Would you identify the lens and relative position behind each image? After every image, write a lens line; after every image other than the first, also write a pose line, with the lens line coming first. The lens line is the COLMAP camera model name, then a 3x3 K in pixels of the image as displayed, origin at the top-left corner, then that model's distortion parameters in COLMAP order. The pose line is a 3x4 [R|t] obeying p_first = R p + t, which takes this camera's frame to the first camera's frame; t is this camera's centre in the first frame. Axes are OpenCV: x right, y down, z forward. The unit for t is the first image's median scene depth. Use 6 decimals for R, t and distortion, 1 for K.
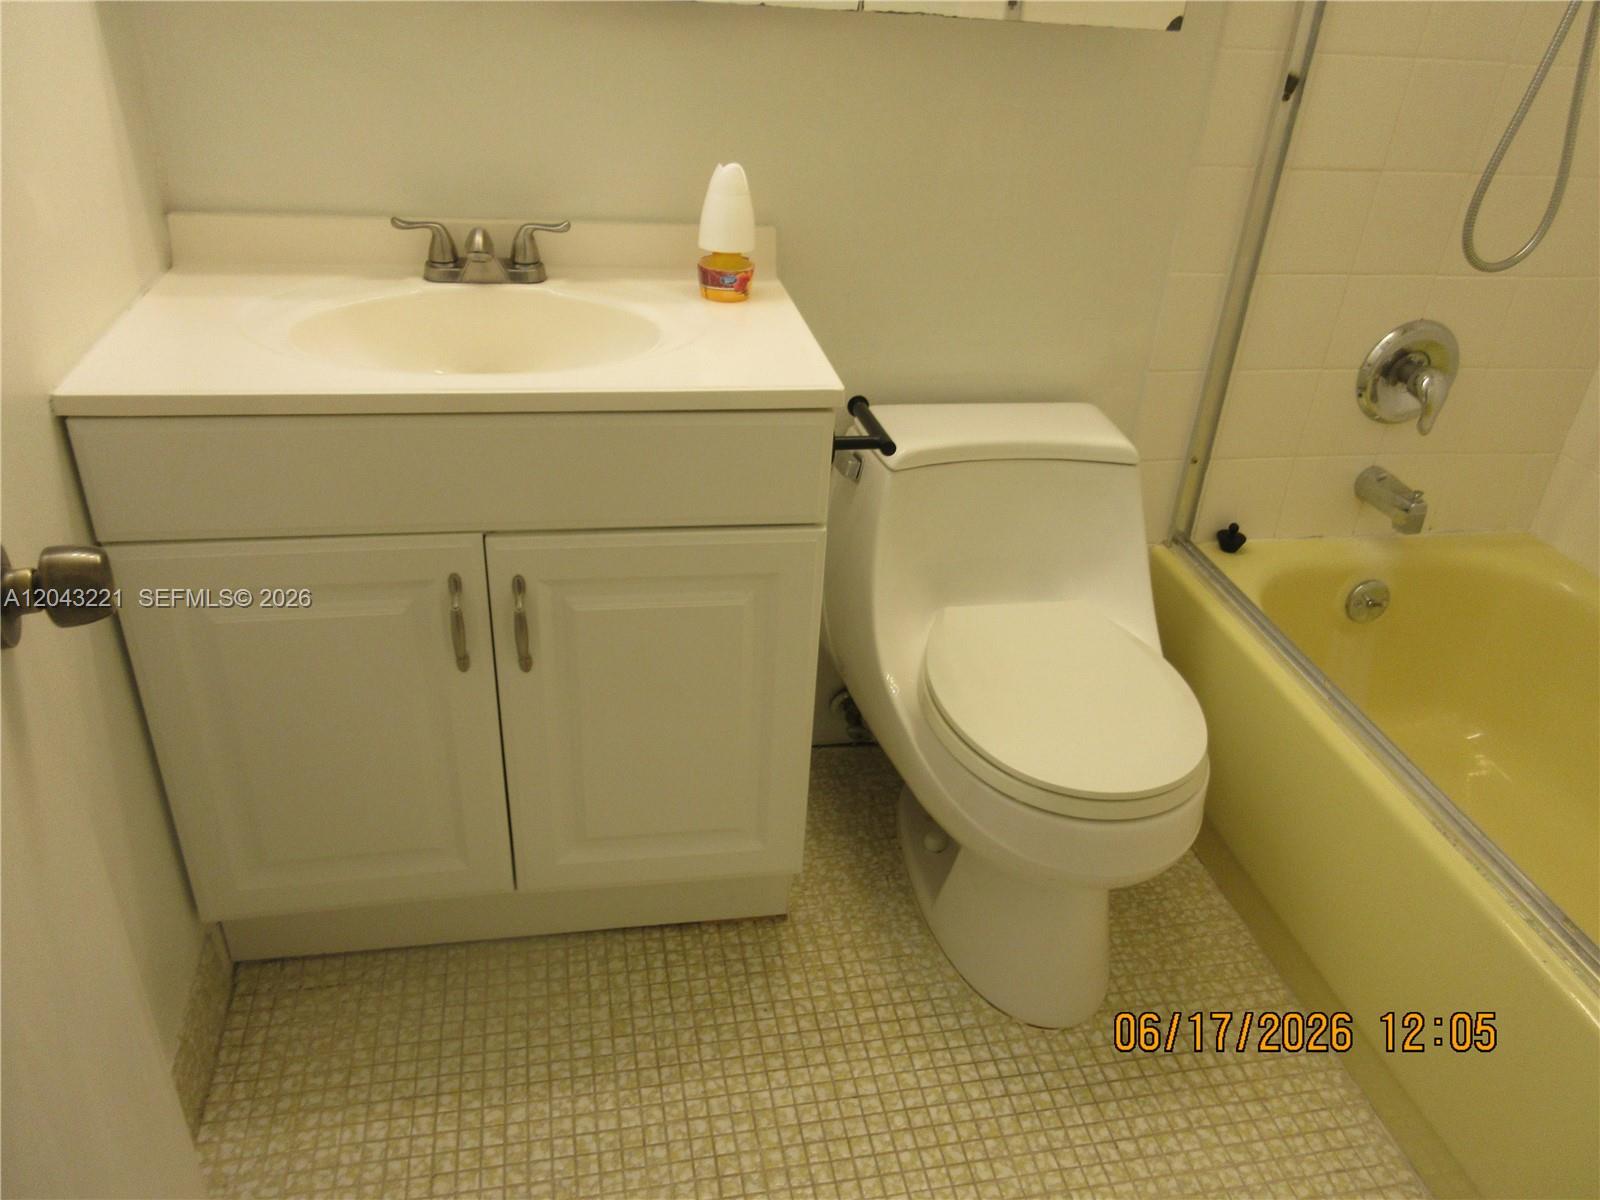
lens RADIAL K [[1182.5, 0, 805.1], [0, 1182.5, 597.9], [0, 0, 1]] dist [0.003433, 0.000335]
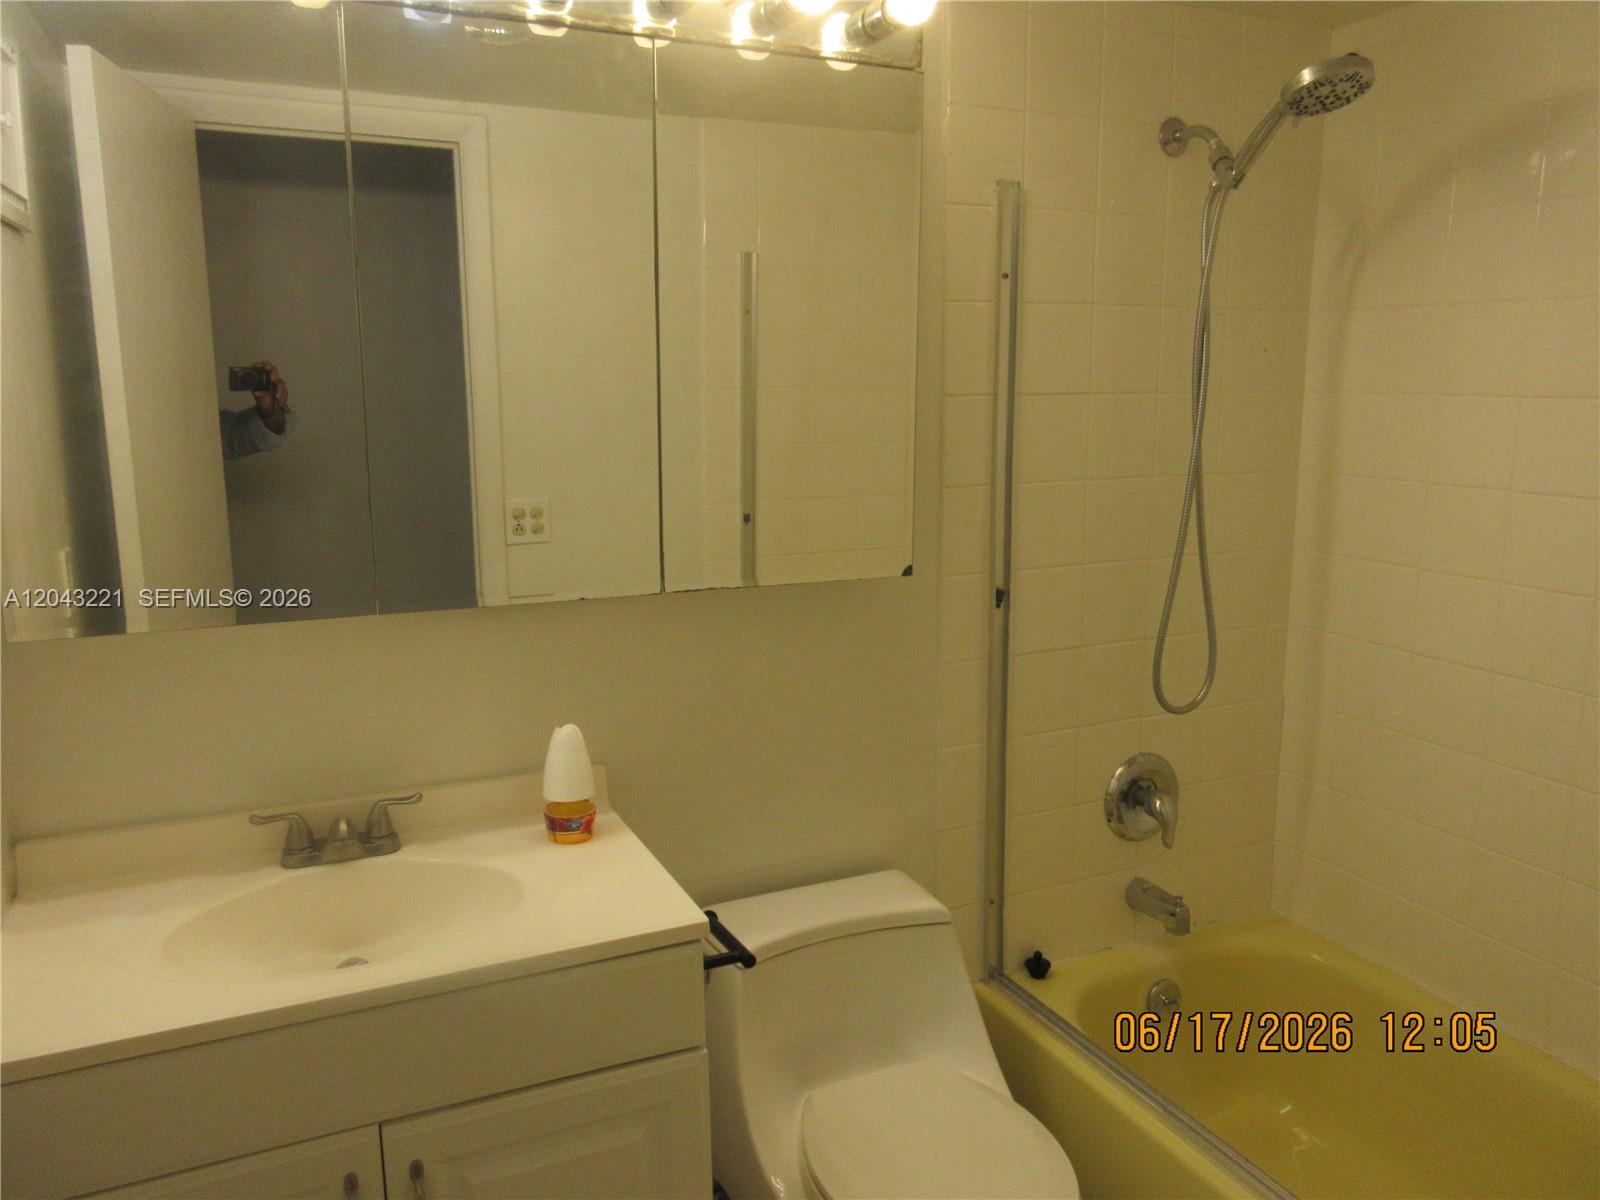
lens RADIAL K [[1182.5, 0, 792.2], [0, 1182.5, 597.7], [0, 0, 1]] dist [0.003433, 0.000335]
pose [[0.969369, -0.112854, 0.218146, -0.077408], [0.180179, 0.930348, -0.319355, -0.067967], [-0.166911, 0.348878, 0.922185, -0.122945]]
